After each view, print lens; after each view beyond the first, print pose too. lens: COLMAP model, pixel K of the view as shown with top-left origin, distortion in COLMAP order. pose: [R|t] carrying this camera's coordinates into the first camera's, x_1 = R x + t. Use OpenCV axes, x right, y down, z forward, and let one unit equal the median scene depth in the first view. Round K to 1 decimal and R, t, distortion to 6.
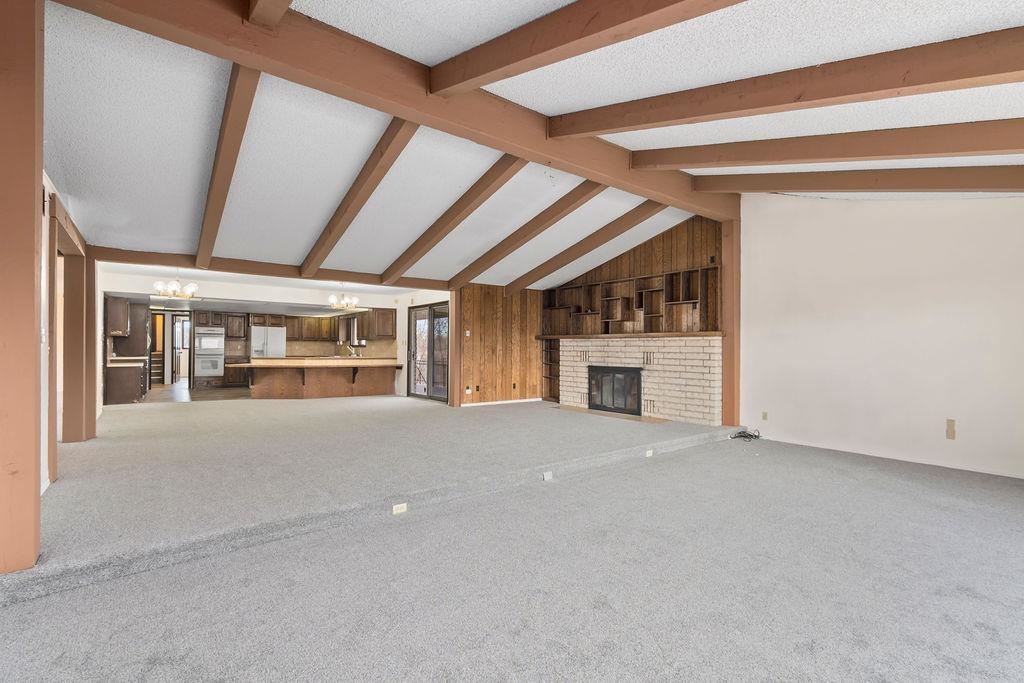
lens RADIAL K [[461.4, 0, 498.1], [0, 461.4, 344.8], [0, 0, 1]] dist [0.004708, 0.000053]
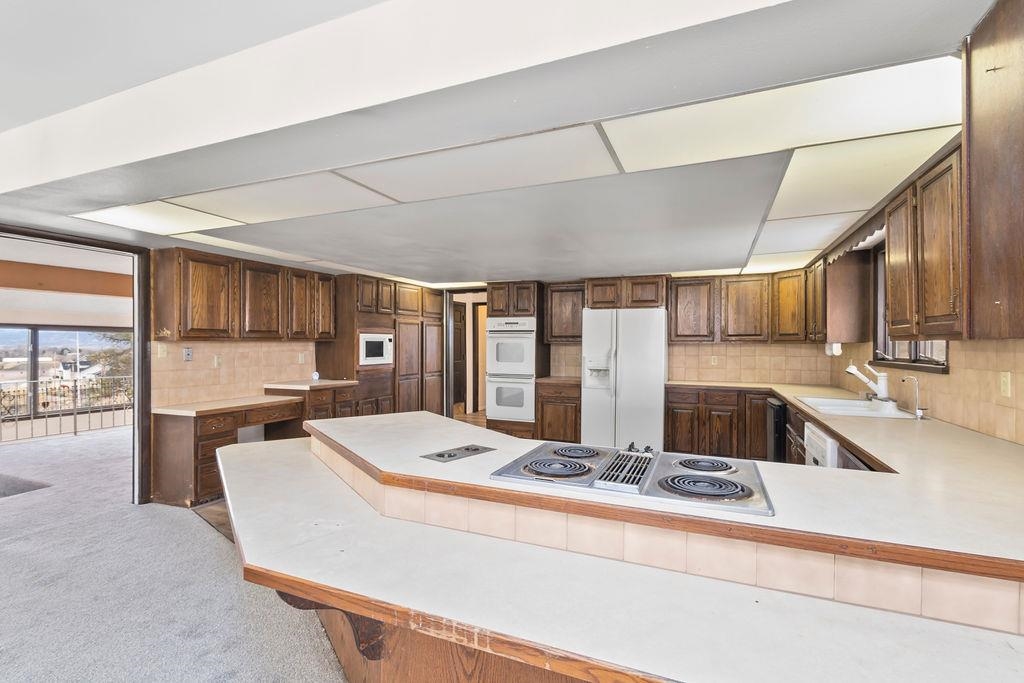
lens RADIAL K [[461.4, 0, 511.5], [0, 461.4, 336.7], [0, 0, 1]] dist [0.004708, 0.000053]
pose [[0.508277, -0.021406, -0.860927, -0.256664], [0.006091, 0.999755, -0.021262, -0.009075], [0.861172, 0.005563, 0.508283, 0.893013]]
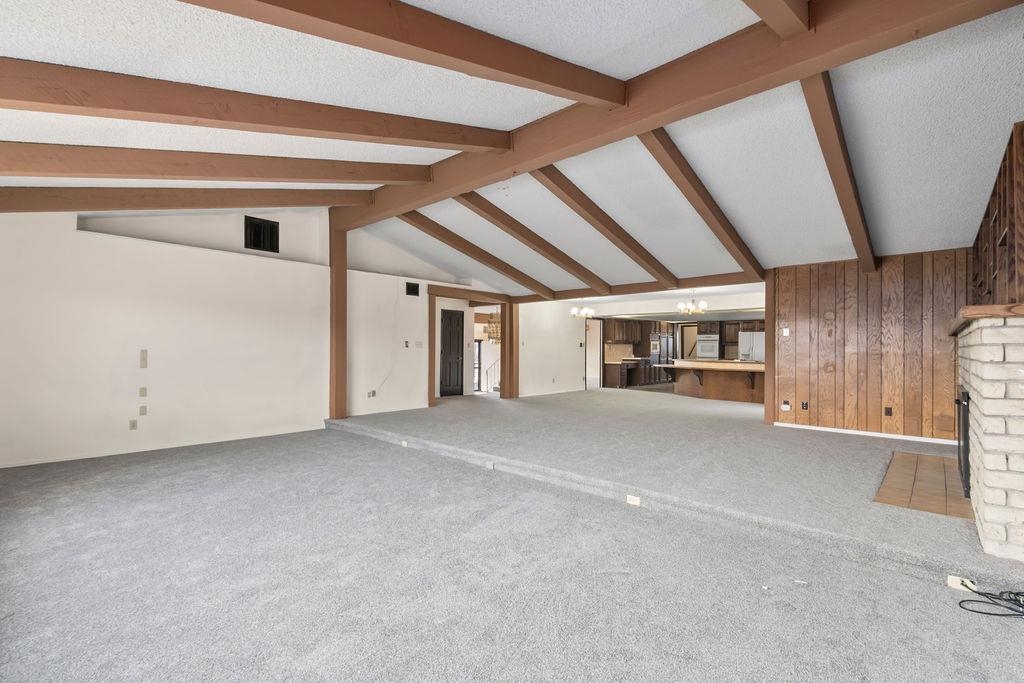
lens RADIAL K [[461.4, 0, 516.0], [0, 461.4, 343.9], [0, 0, 1]] dist [0.004708, 0.000053]
pose [[0.185384, -0.016247, -0.982532, 0.520992], [-0.000093, 0.999863, -0.016551, 0.006771], [0.982666, 0.003160, 0.185357, 0.351230]]
